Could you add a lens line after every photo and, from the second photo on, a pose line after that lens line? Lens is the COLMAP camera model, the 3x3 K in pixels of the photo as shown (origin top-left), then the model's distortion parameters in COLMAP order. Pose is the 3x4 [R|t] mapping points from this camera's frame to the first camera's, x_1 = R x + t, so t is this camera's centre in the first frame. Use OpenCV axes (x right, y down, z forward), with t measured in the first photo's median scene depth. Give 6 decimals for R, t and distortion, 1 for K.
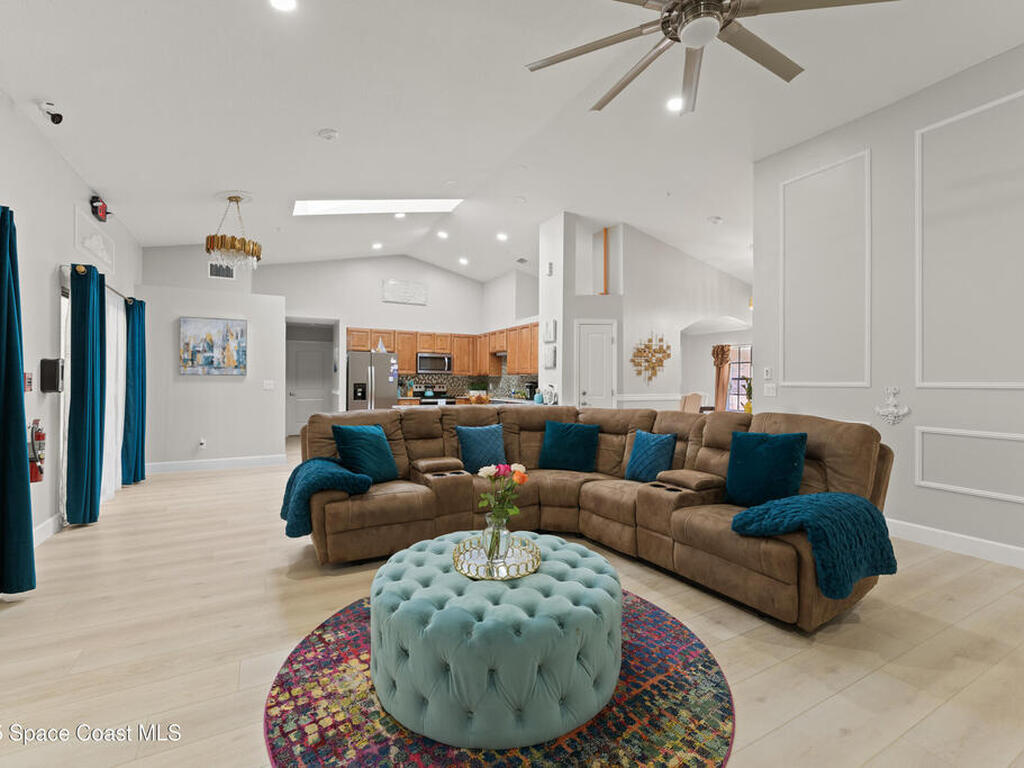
lens RADIAL K [[461.5, 0, 511.0], [0, 461.5, 377.7], [0, 0, 1]] dist [0.000451, 0.000116]
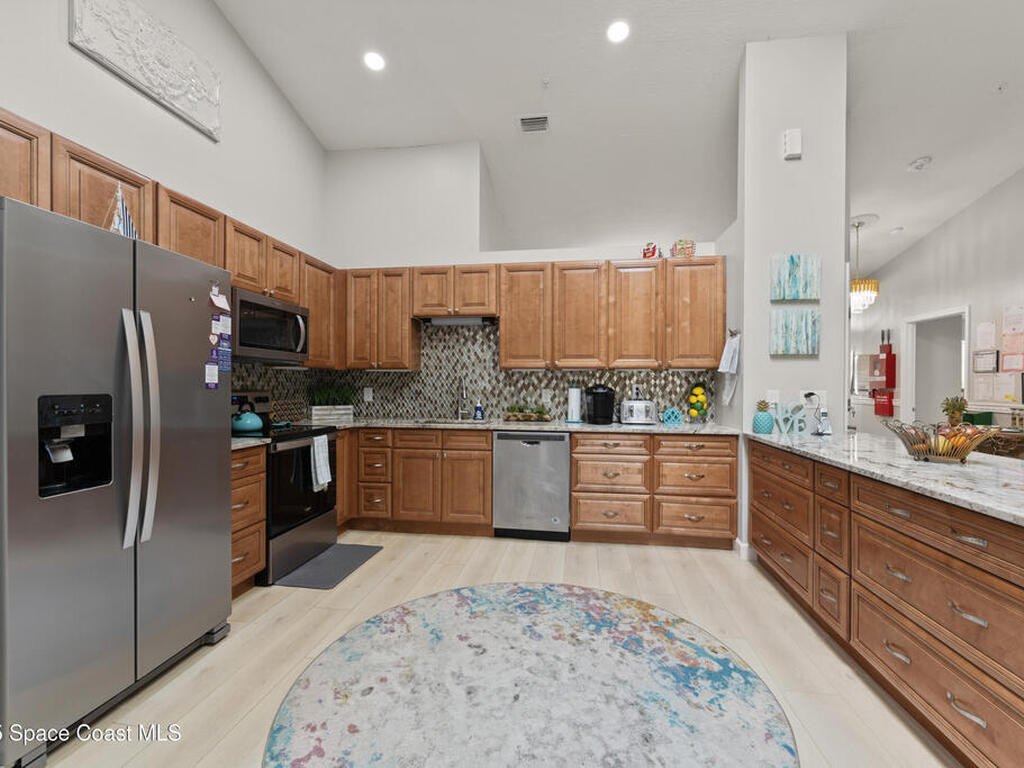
lens RADIAL K [[460.8, 0, 512.0], [0, 460.8, 384.0], [0, 0, 1]] dist [0.000669, -0.000097]
pose [[0.604079, -0.001088, 0.796924, -0.367292], [-0.008521, 0.999933, 0.007825, 0.004988], [-0.796879, -0.011517, 0.604029, 0.754714]]
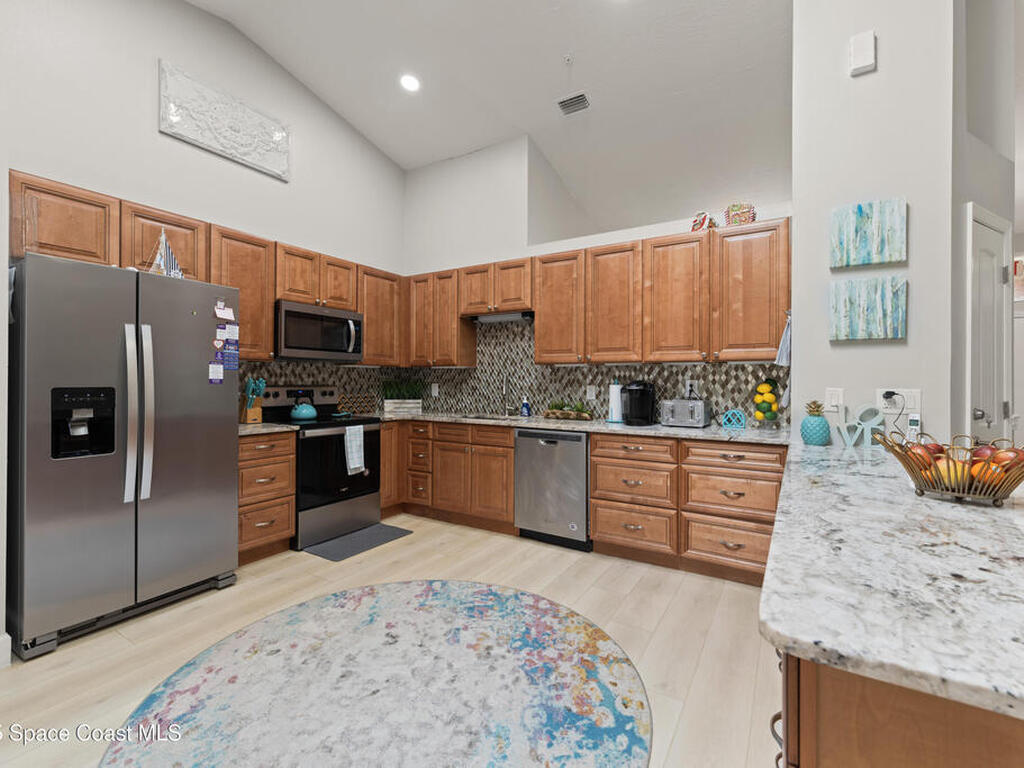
lens RADIAL K [[461.5, 0, 511.0], [0, 461.5, 377.7], [0, 0, 1]] dist [0.000451, 0.000116]
pose [[0.867609, 0.001706, 0.497244, -0.250366], [-0.004473, 0.999980, 0.004373, 0.004612], [-0.497227, -0.006019, 0.867600, 0.665671]]
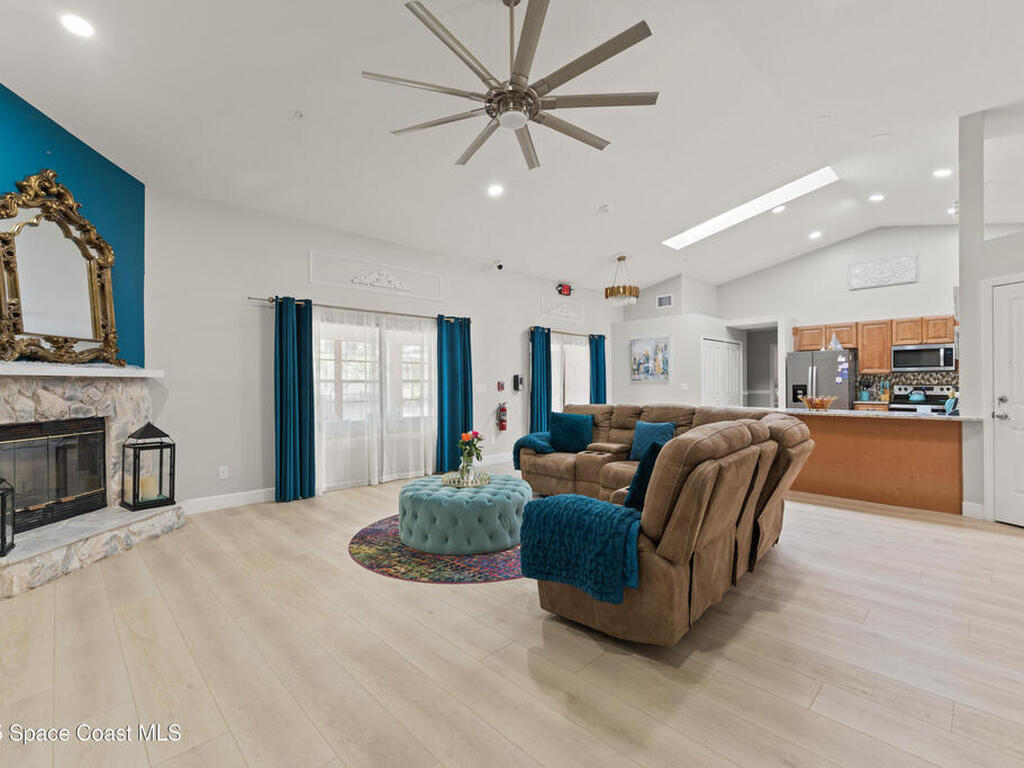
lens RADIAL K [[467.5, 0, 512.0], [0, 467.5, 384.0], [0, 0, 1]] dist [0.000656, 0.000004]
pose [[0.268615, -0.008083, -0.963214, 0.444578], [0.016885, 0.999851, -0.003682, 0.003948], [0.963100, -0.015274, 0.268712, 0.165887]]
